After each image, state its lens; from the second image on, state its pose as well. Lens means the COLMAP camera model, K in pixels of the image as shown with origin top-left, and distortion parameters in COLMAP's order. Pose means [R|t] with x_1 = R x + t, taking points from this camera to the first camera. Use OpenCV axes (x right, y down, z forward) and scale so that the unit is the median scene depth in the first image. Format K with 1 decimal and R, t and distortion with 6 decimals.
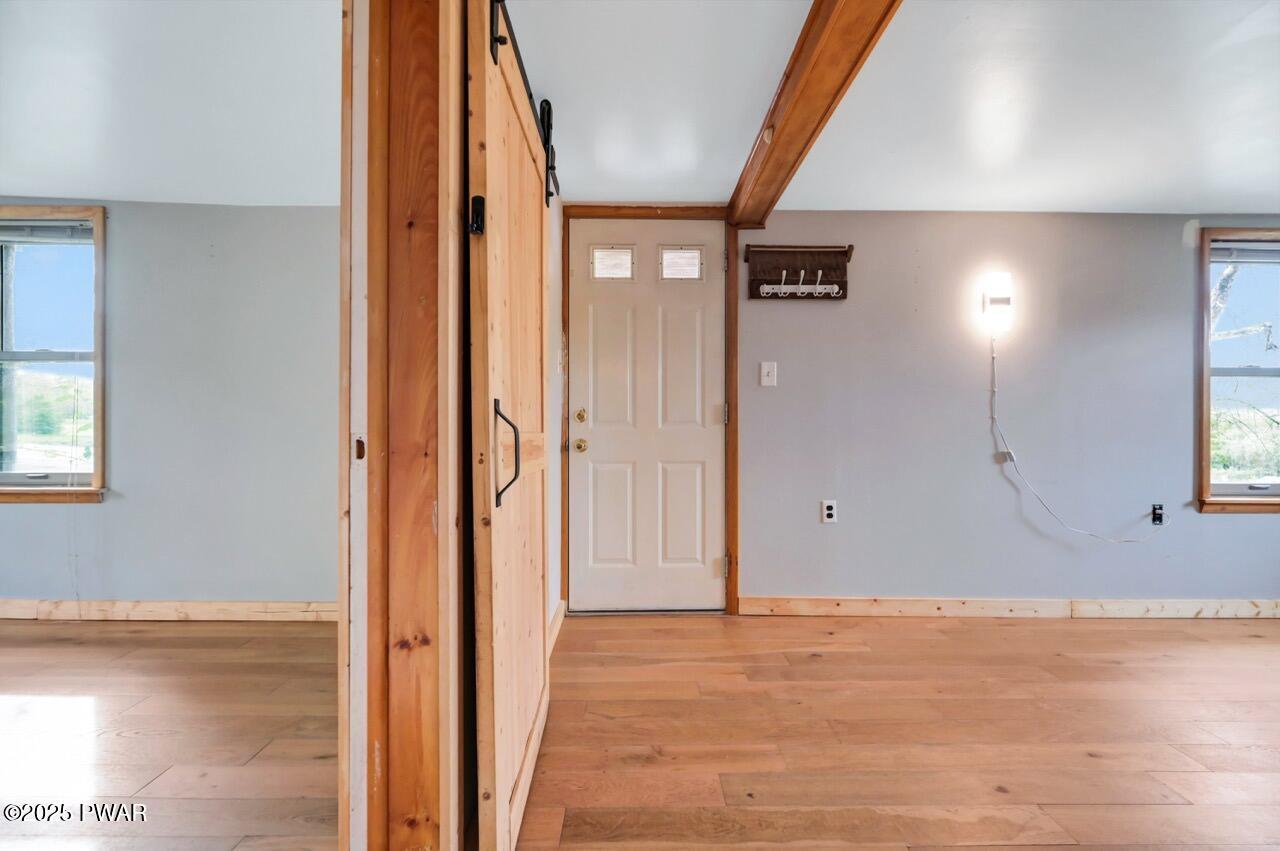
lens RADIAL K [[502.4, 0, 640.7], [0, 502.4, 426.8], [0, 0, 1]] dist [-0.000893, -0.000547]
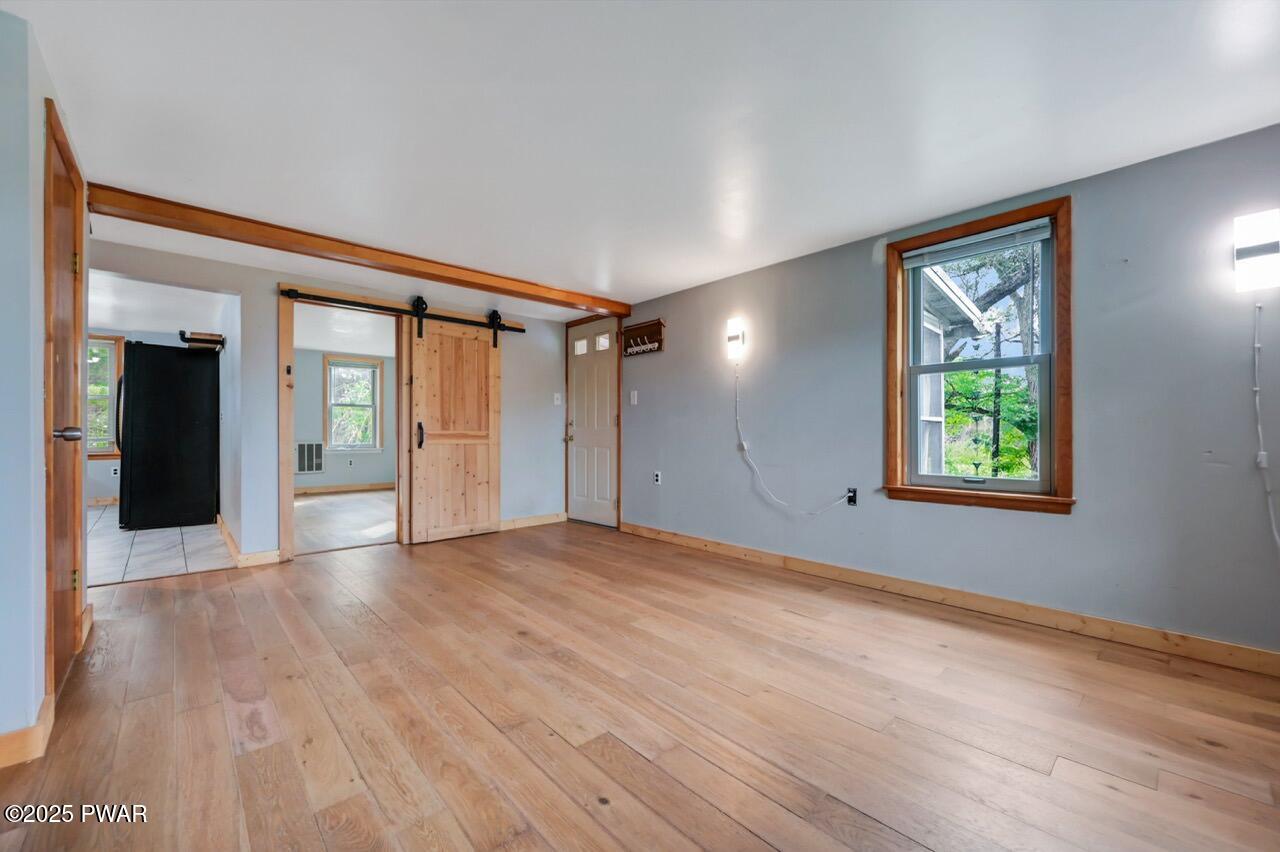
lens RADIAL K [[502.4, 0, 627.8], [0, 502.4, 431.8], [0, 0, 1]] dist [-0.000893, -0.000547]
pose [[0.659226, -0.008173, -0.751900, 1.596662], [0.006101, 0.999966, -0.005520, 0.024828], [0.751920, -0.000948, 0.659254, -0.181362]]
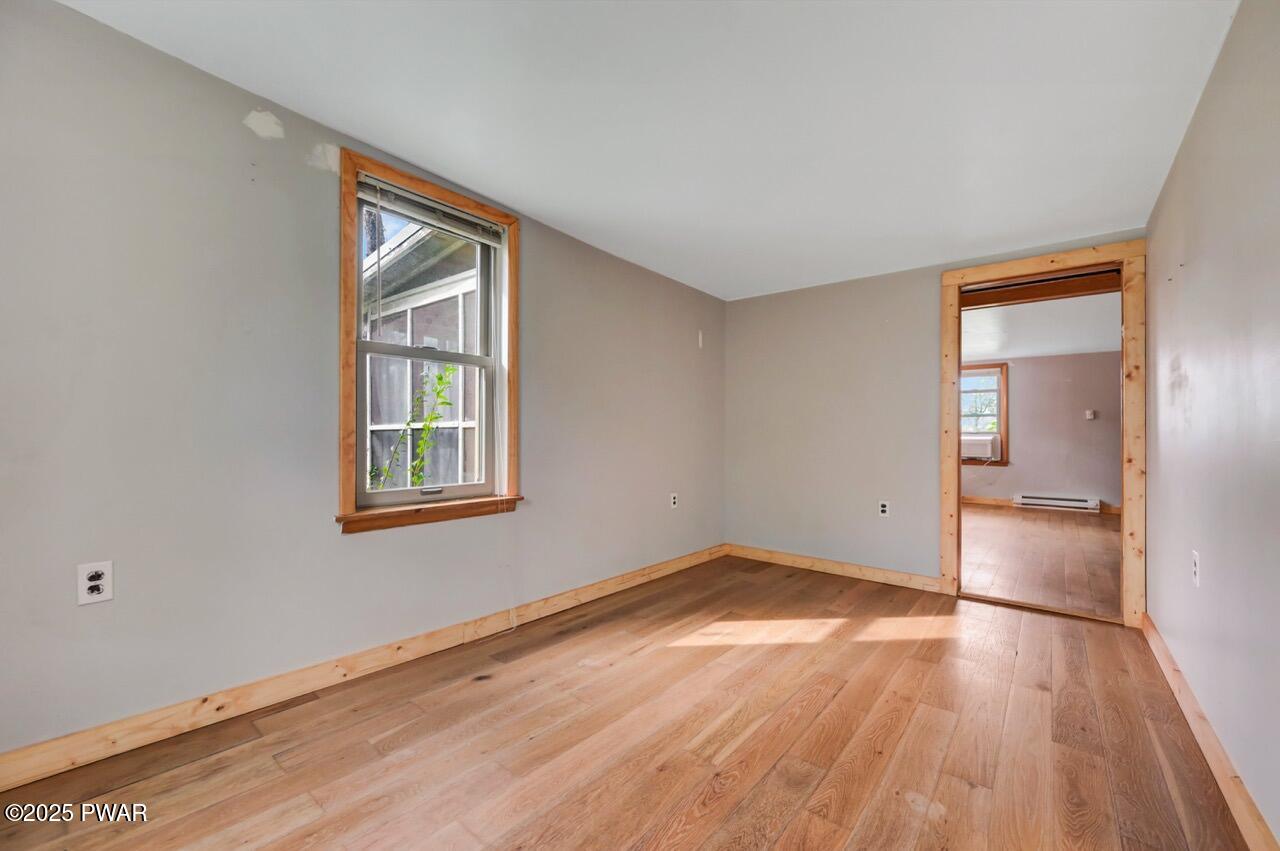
lens RADIAL K [[502.4, 0, 635.6], [0, 502.4, 427.5], [0, 0, 1]] dist [-0.000893, -0.000547]
pose [[0.657908, 0.010342, 0.753027, -1.799744], [-0.009118, 0.999942, -0.005767, -0.014096], [-0.753043, -0.003072, 0.657964, 0.160185]]
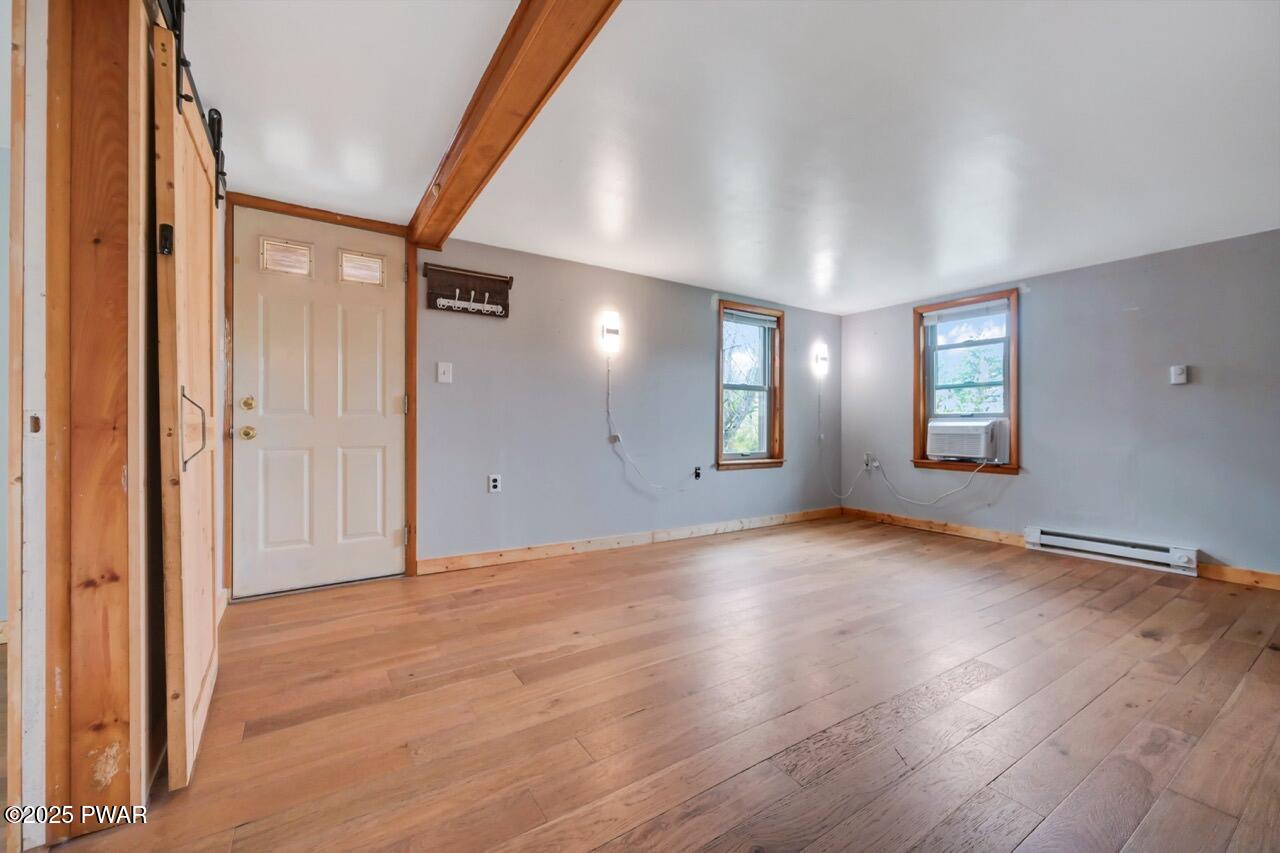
lens RADIAL K [[508.9, 0, 644.0], [0, 508.9, 425.6], [0, 0, 1]] dist [0.000174, 0.000564]
pose [[0.842076, 0.000817, 0.539358, -0.001161], [-0.004676, 0.999972, 0.005786, 0.013346], [-0.539338, -0.007394, 0.842057, -0.292616]]
